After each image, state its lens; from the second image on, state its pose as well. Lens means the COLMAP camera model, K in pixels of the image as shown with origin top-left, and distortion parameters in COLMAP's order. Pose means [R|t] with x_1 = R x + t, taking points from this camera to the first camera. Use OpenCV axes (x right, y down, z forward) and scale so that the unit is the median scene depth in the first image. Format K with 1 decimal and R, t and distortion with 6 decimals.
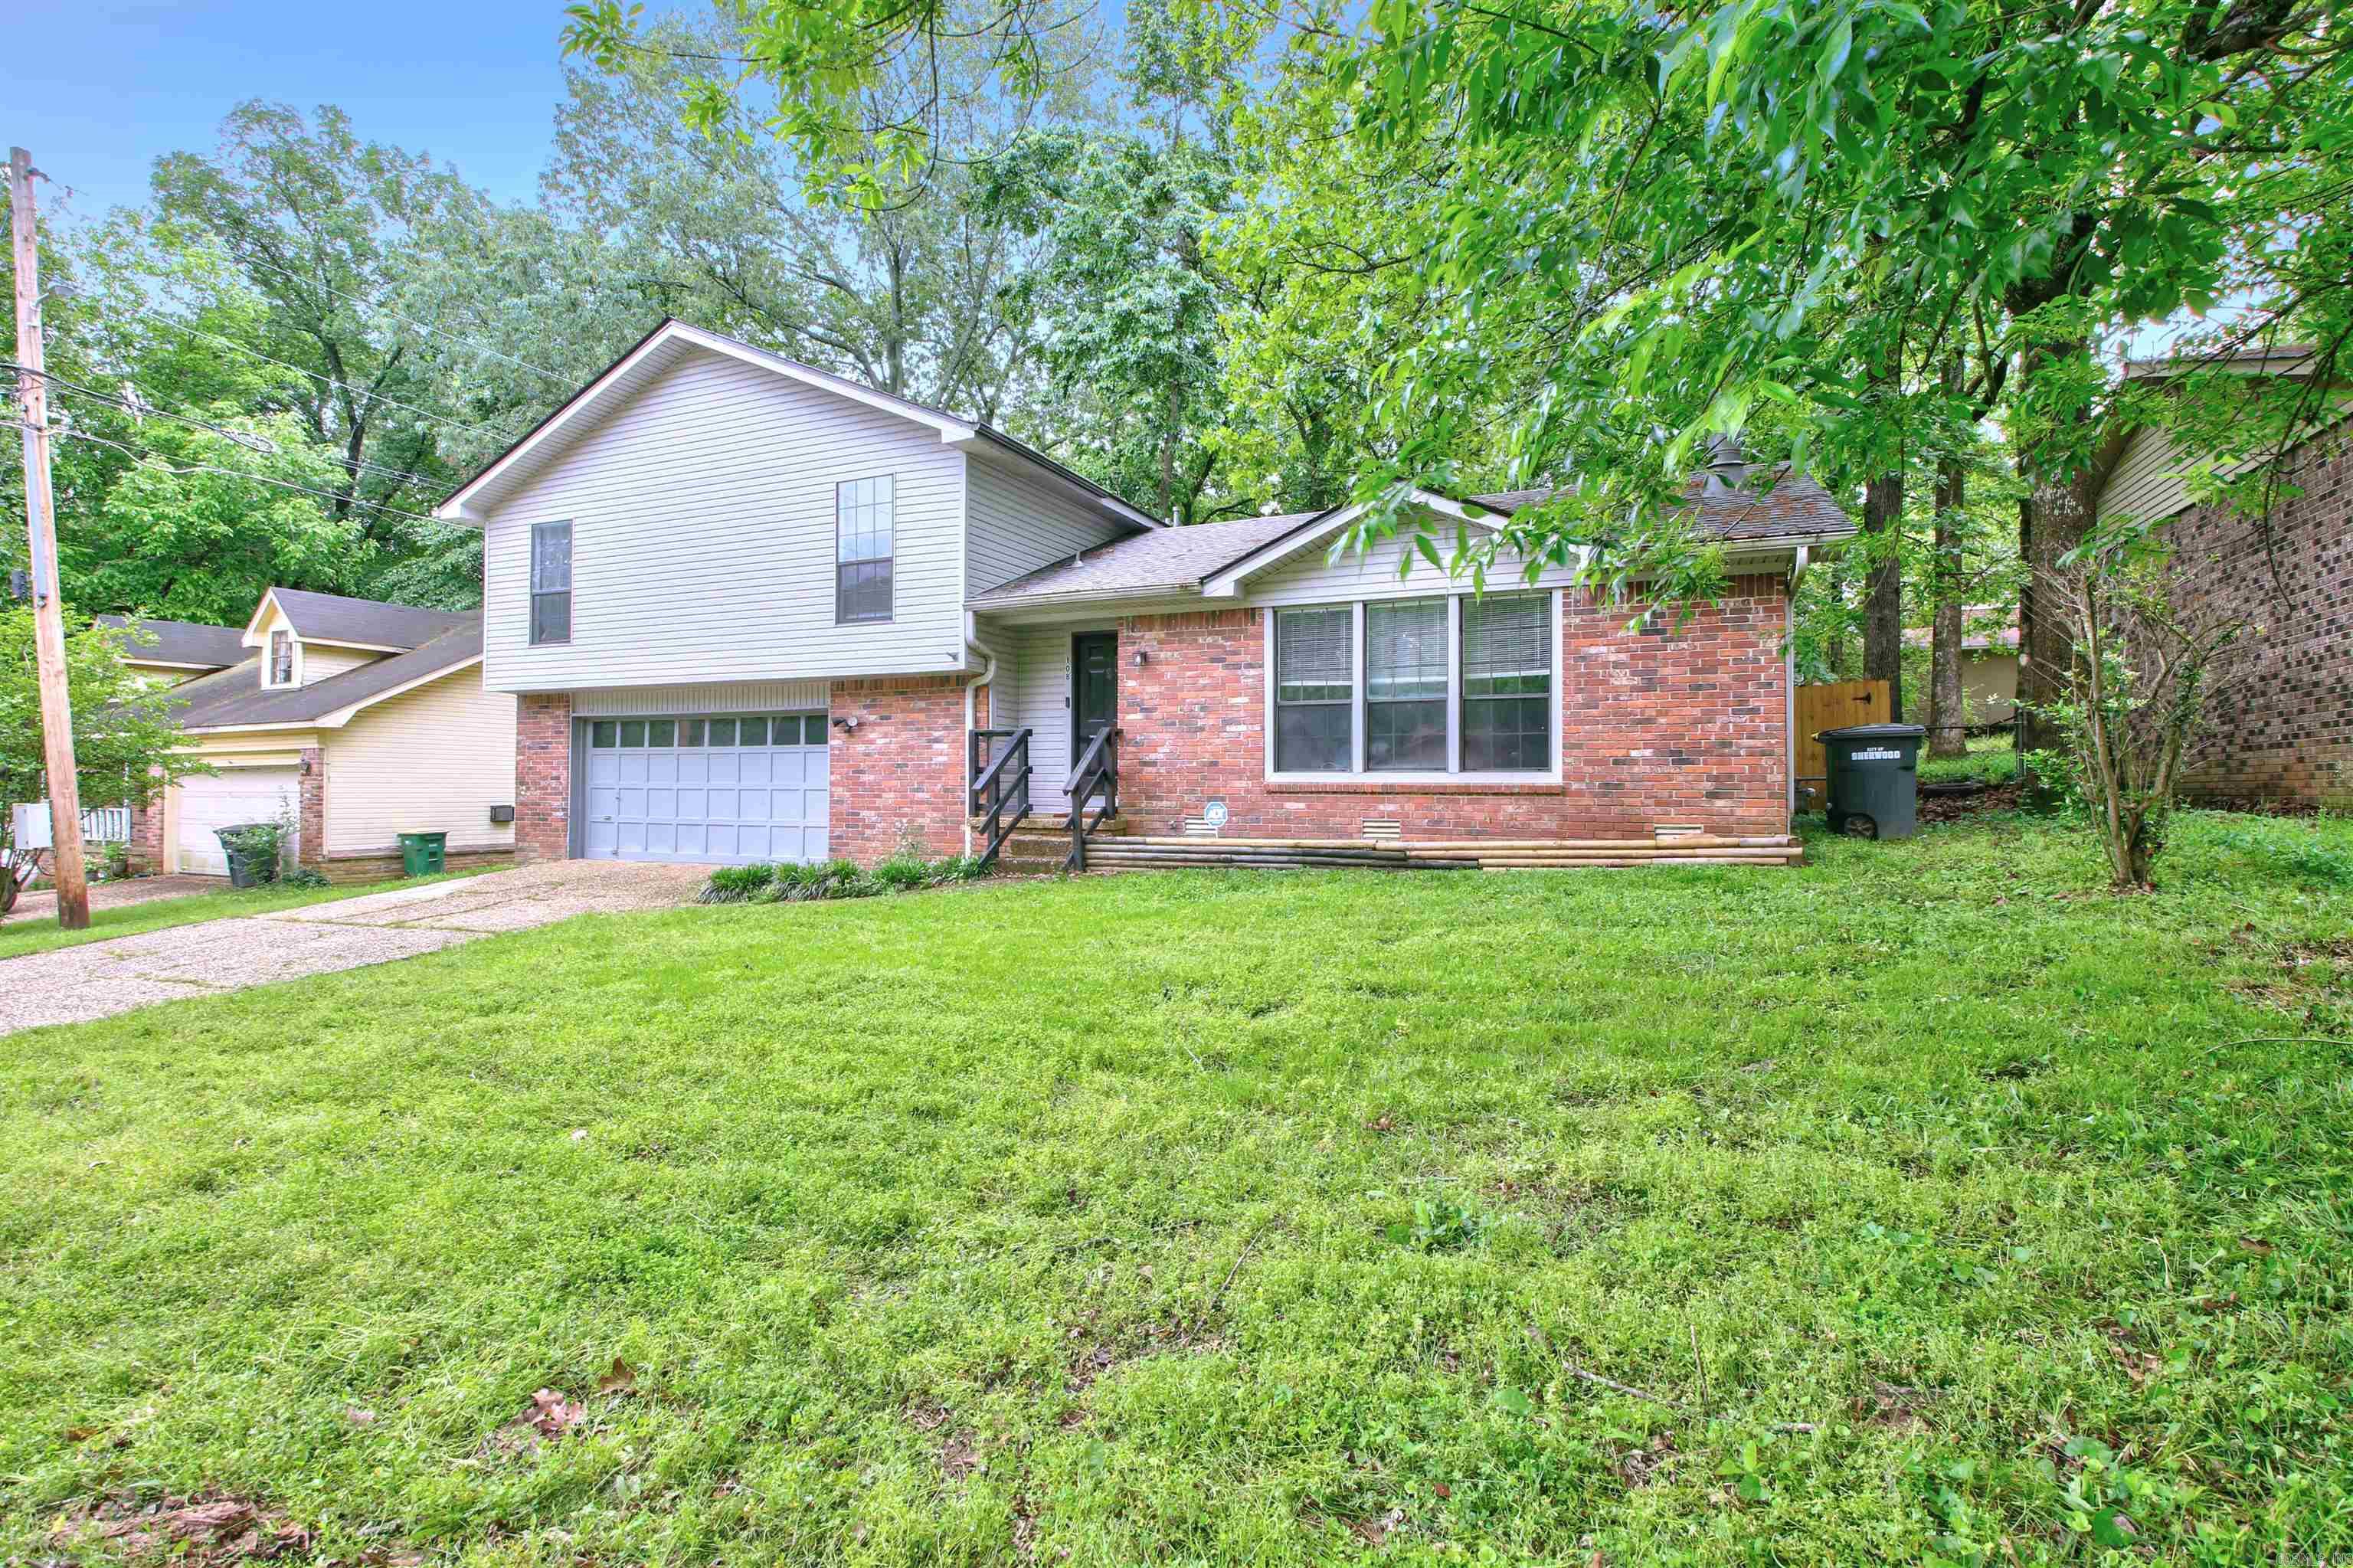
lens RADIAL K [[1082.3, 0, 1188.3], [0, 1082.3, 783.4], [0, 0, 1]] dist [-0.020519, -0.003251]
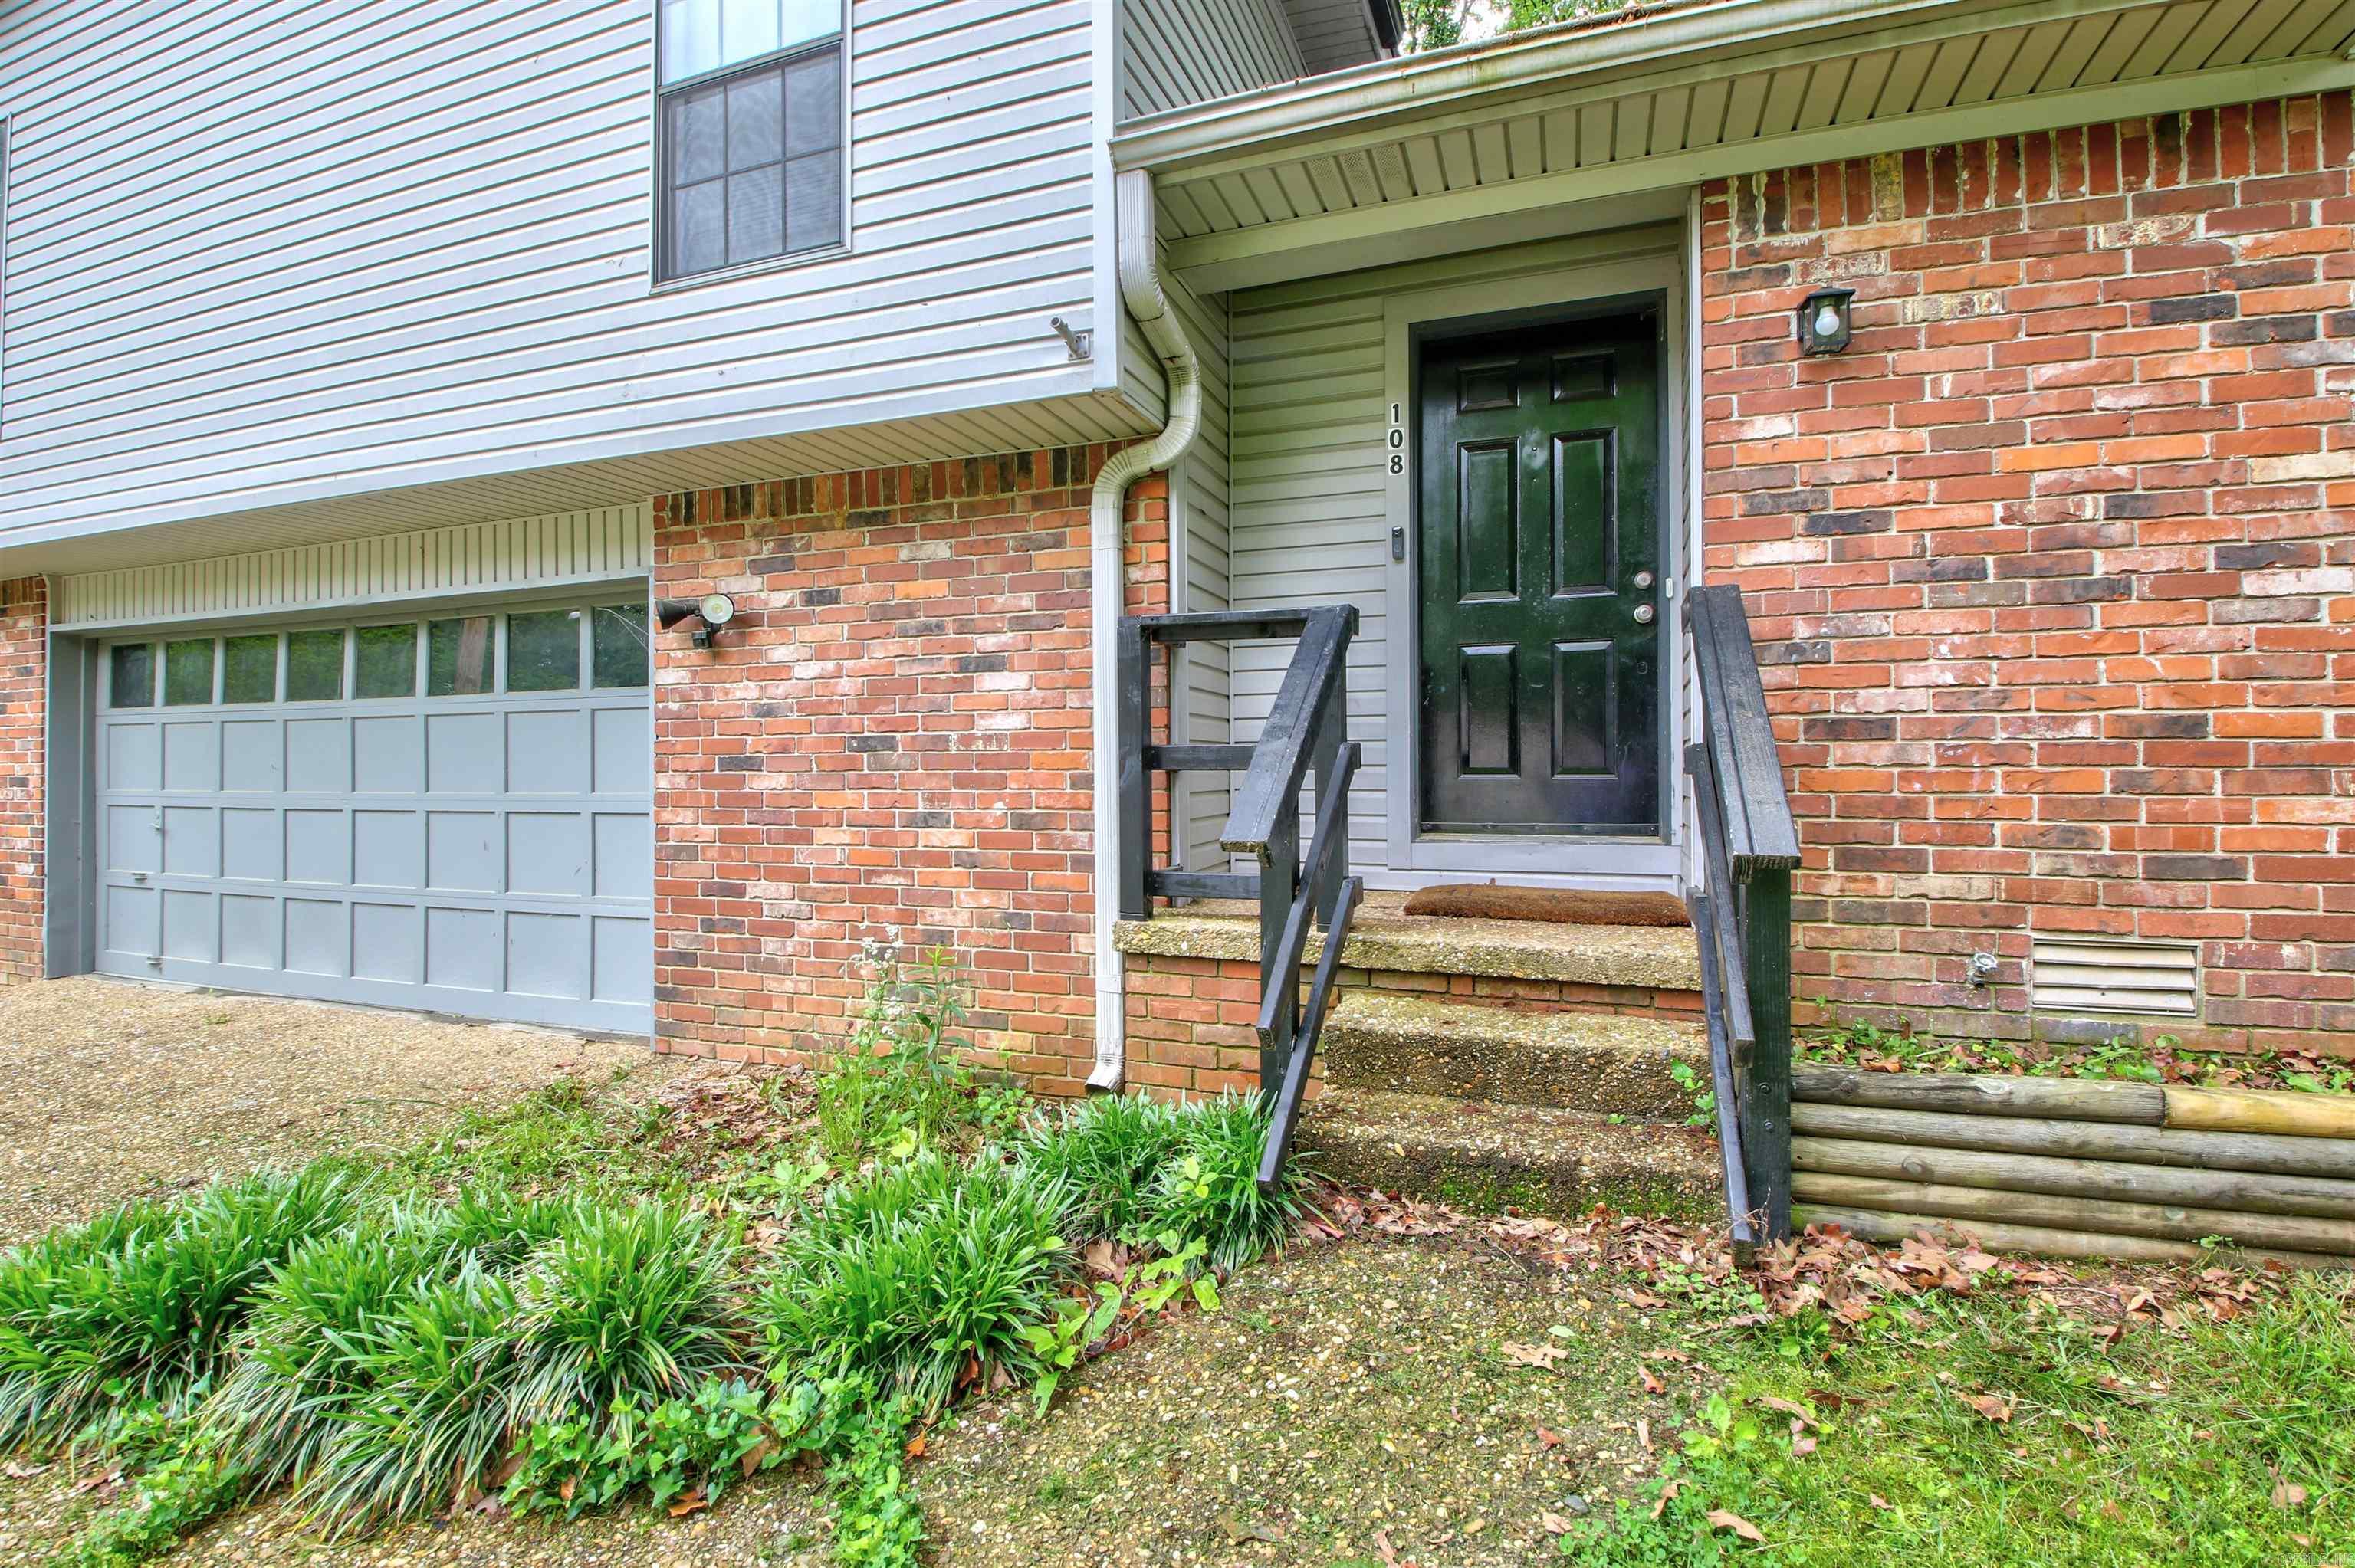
lens RADIAL K [[1083.0, 0, 1181.0], [0, 1083.0, 777.8], [0, 0, 1]] dist [-0.020519, -0.003251]
pose [[0.998453, -0.008915, 0.054877, -0.200002], [0.008094, 0.999852, 0.015166, -0.010961], [-0.055005, -0.014699, 0.998378, 0.703318]]
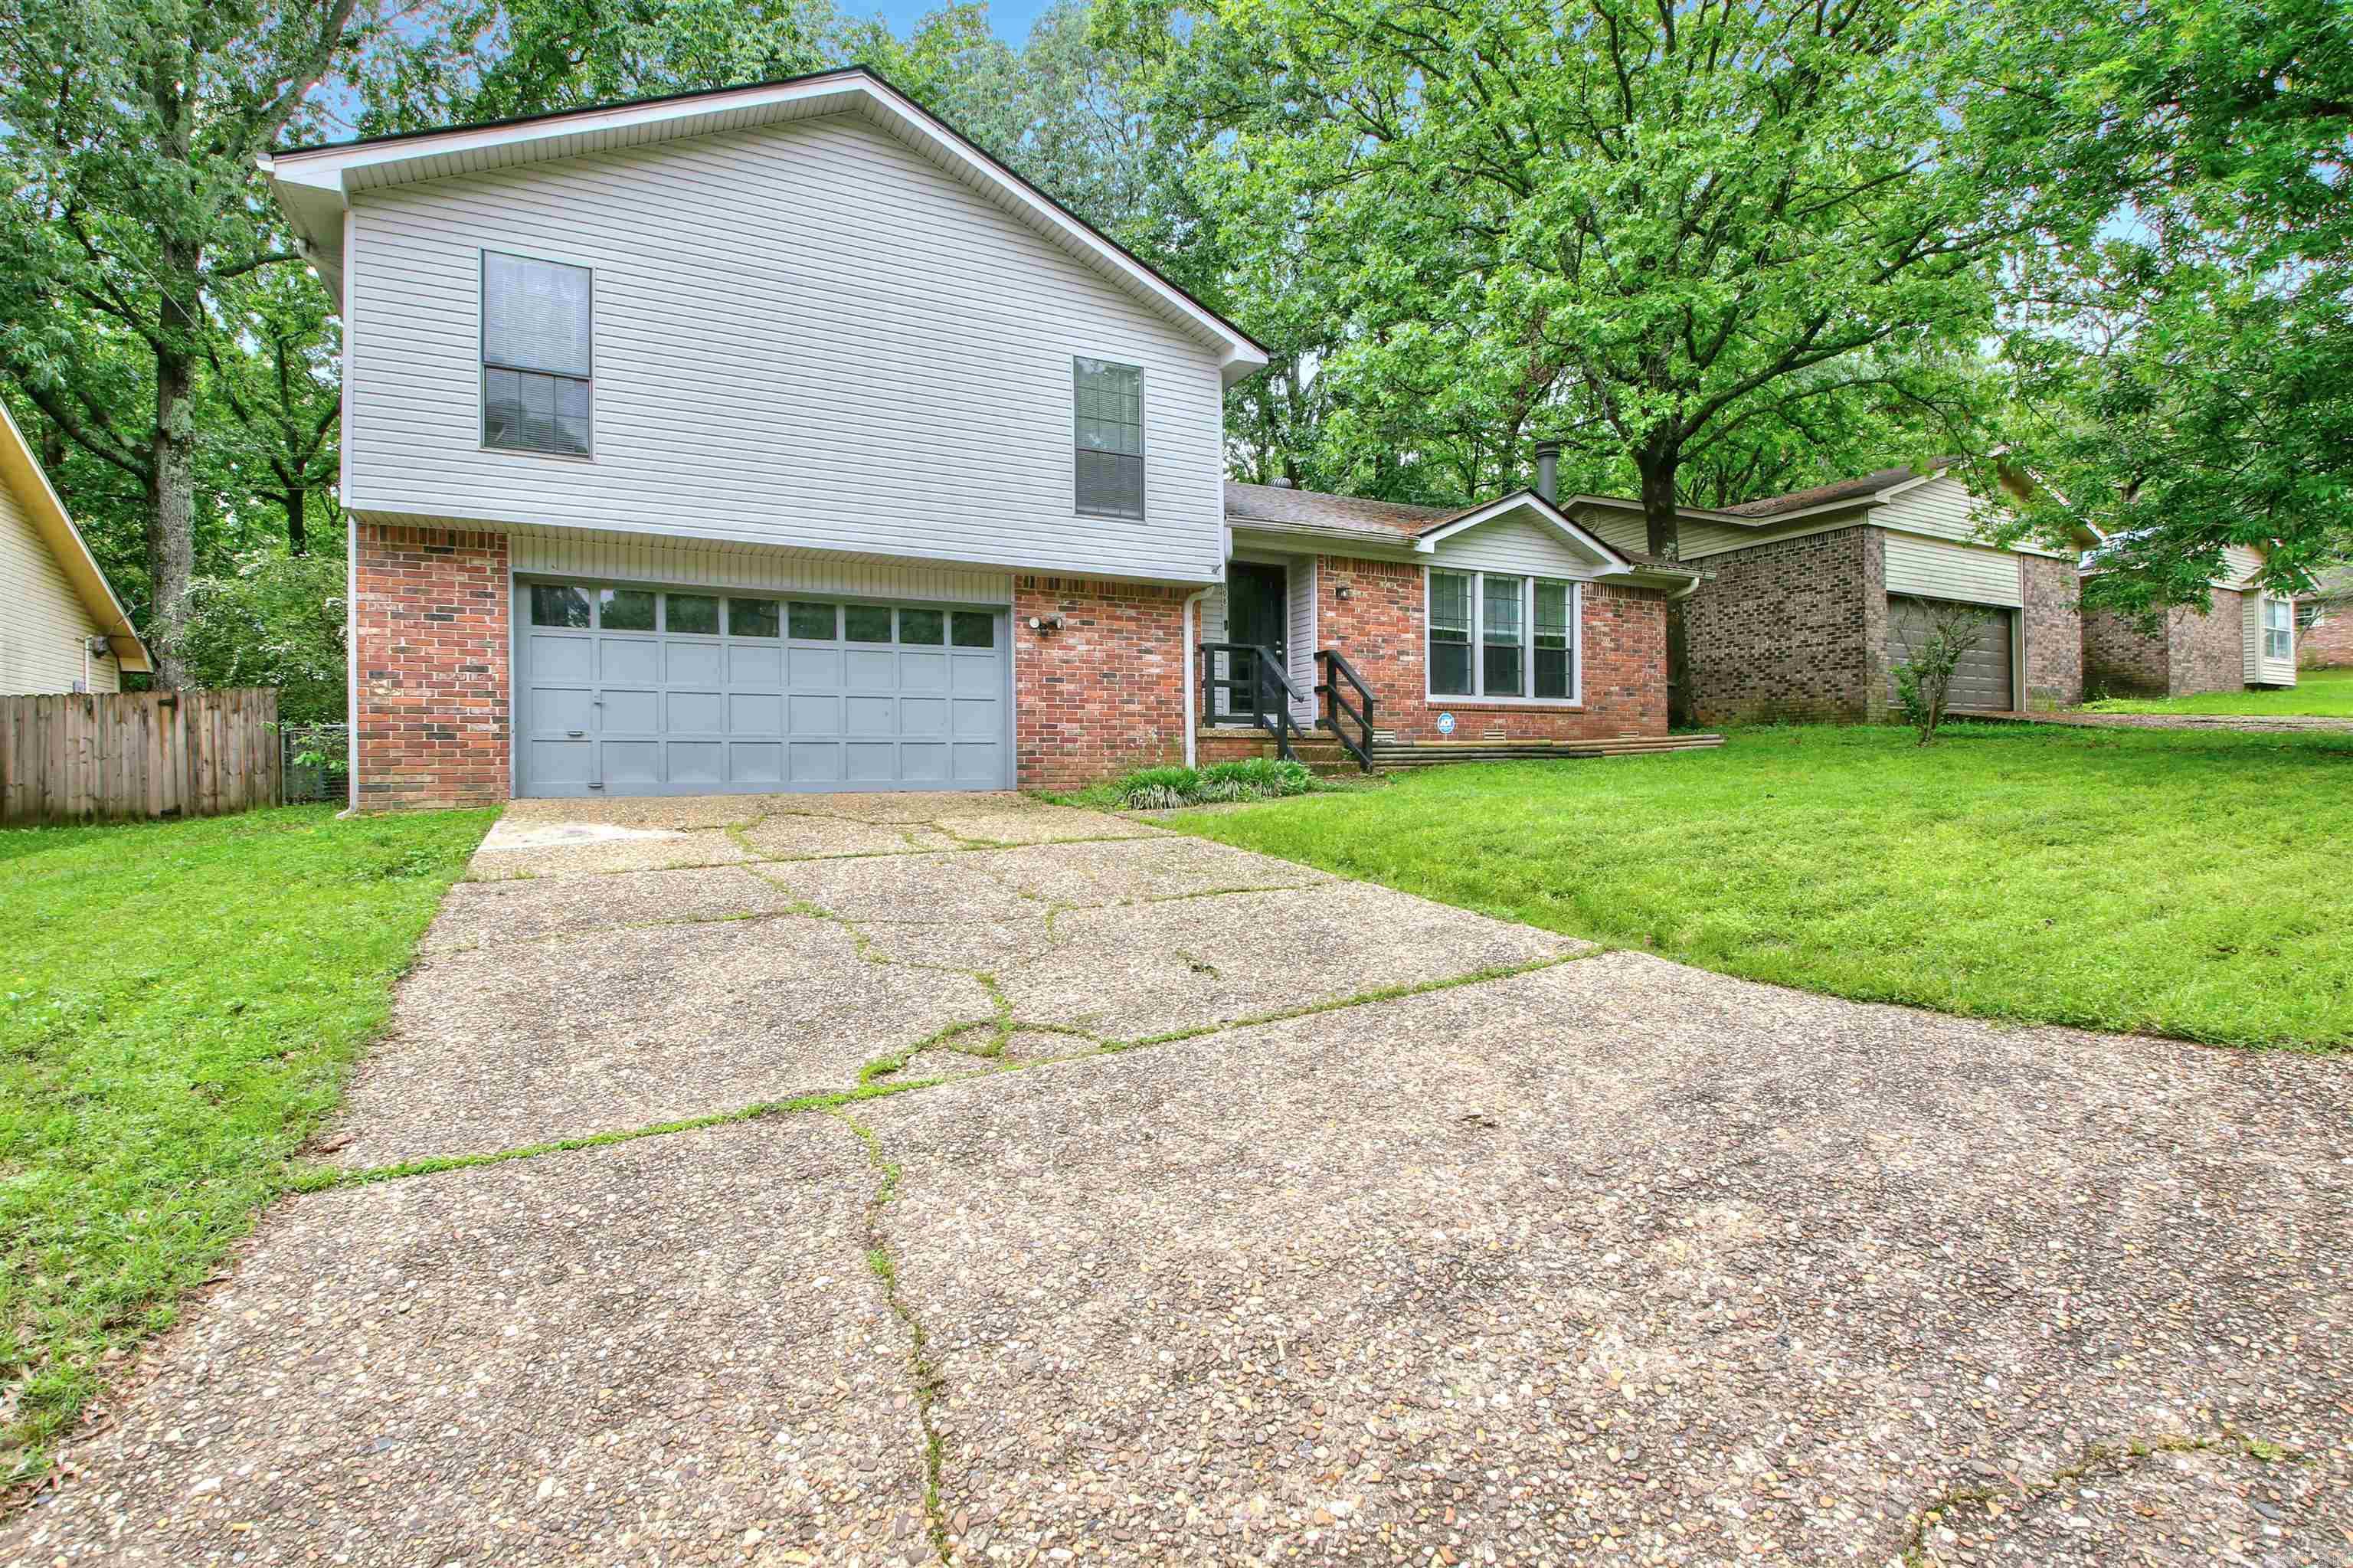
lens RADIAL K [[1082.3, 0, 1178.6], [0, 1082.3, 769.9], [0, 0, 1]] dist [-0.020519, -0.003251]
pose [[0.630177, -0.012995, 0.776342, -0.997593], [0.002306, 0.999887, 0.014866, 0.054138], [-0.776448, -0.007578, 0.630136, 0.373911]]
